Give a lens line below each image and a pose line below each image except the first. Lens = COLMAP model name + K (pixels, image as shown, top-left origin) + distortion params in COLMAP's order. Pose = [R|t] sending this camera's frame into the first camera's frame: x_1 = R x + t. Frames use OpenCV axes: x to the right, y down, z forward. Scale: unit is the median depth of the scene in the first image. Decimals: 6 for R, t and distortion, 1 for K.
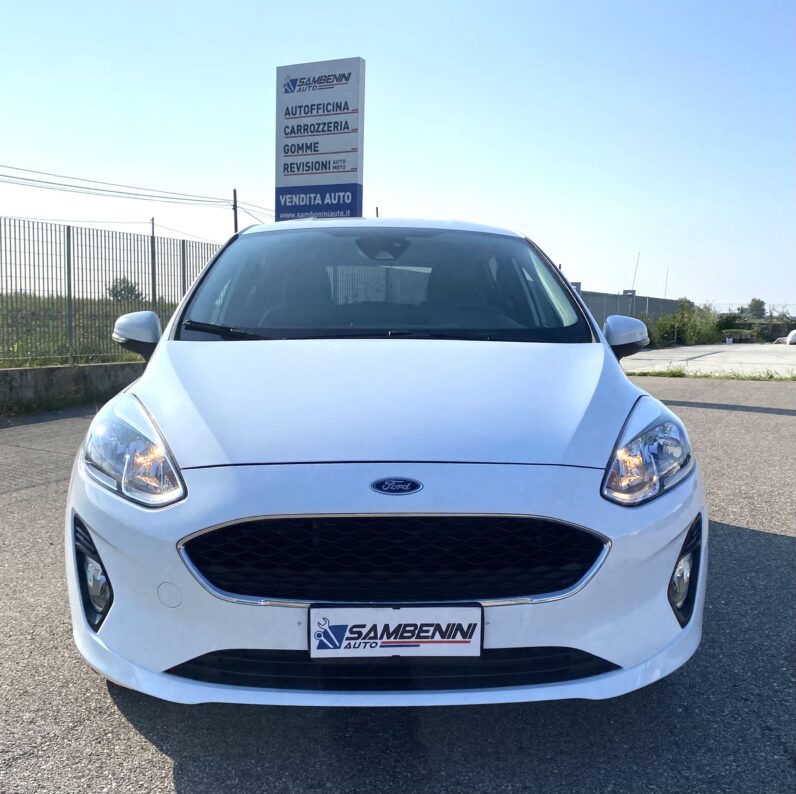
lens RADIAL K [[924.8, 0, 383.9], [0, 924.8, 415.3], [0, 0, 1]] dist [0.047302, 0.000000]
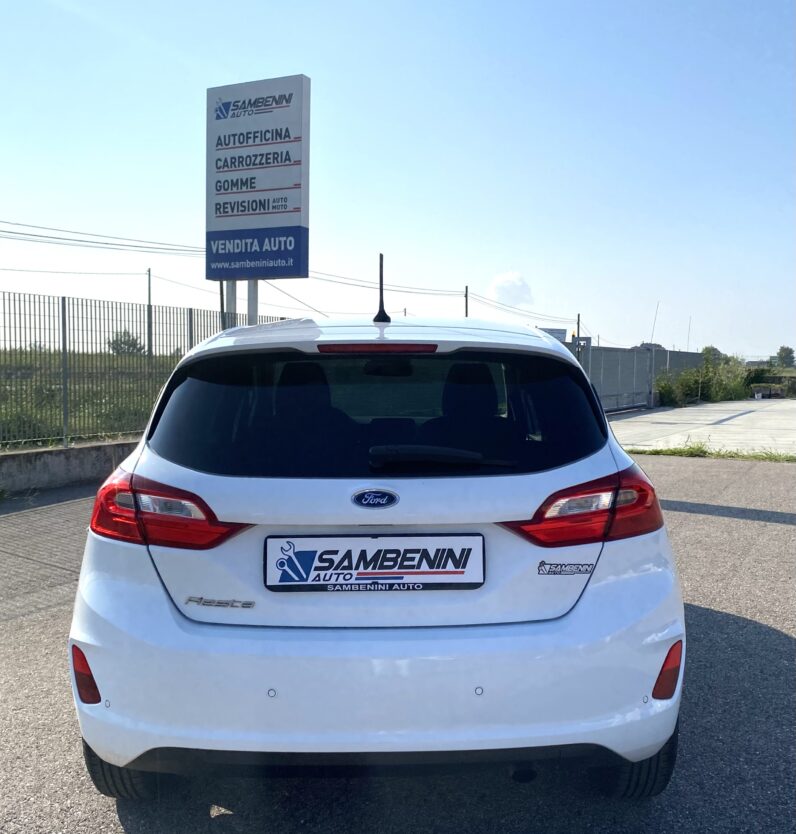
lens RADIAL K [[971.1, 0, 400.2], [0, 971.1, 425.5], [0, 0, 1]] dist [0.058373, 0.000000]
pose [[0.999967, -0.007330, 0.003542, 0.053320], [0.007494, 0.998780, -0.048813, -0.030194], [-0.003180, 0.048838, 0.998802, 0.143619]]
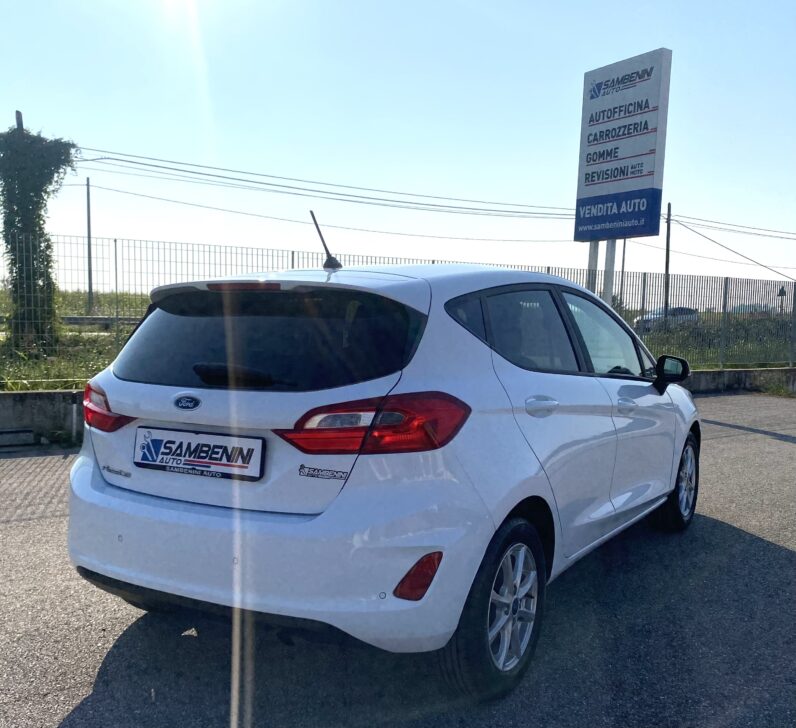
lens RADIAL K [[836.0, 0, 390.8], [0, 836.0, 412.5], [0, 0, 1]] dist [0.002531, 0.000000]
pose [[0.861054, 0.059689, -0.504998, 0.170327], [-0.060175, 0.998070, 0.015366, -0.029363], [0.504940, 0.017157, 0.862984, 0.170891]]
